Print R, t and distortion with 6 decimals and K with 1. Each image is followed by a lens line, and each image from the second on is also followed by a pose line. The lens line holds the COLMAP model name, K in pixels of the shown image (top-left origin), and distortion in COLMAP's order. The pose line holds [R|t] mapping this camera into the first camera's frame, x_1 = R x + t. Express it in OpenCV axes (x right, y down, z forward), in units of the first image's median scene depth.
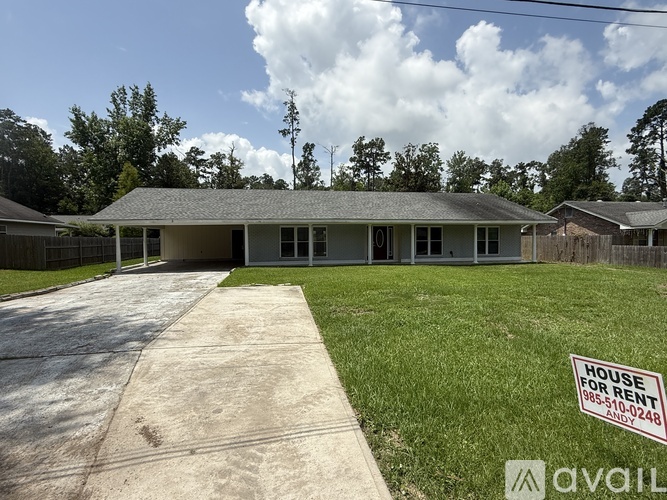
lens RADIAL K [[370.1, 0, 333.5], [0, 370.1, 250.0], [0, 0, 1]] dist [-0.031494, 0.018628]
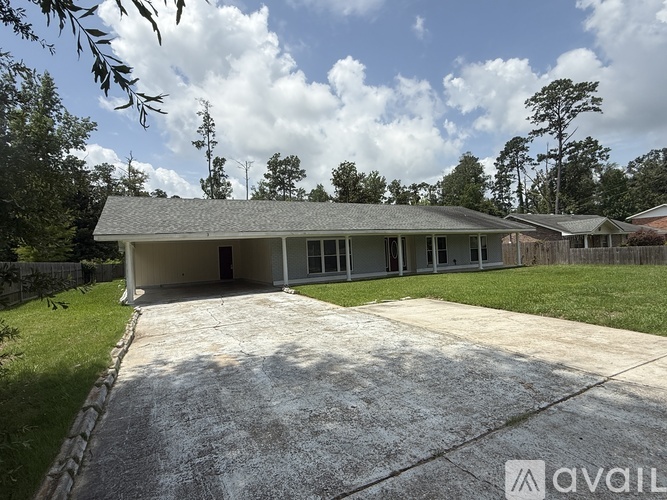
lens RADIAL K [[370.1, 0, 333.5], [0, 370.1, 250.0], [0, 0, 1]] dist [-0.031494, 0.018628]
pose [[0.941129, -0.033590, 0.336375, -0.117576], [0.051108, 0.997751, -0.043361, 0.001448], [-0.334162, 0.058000, 0.940729, 0.034424]]
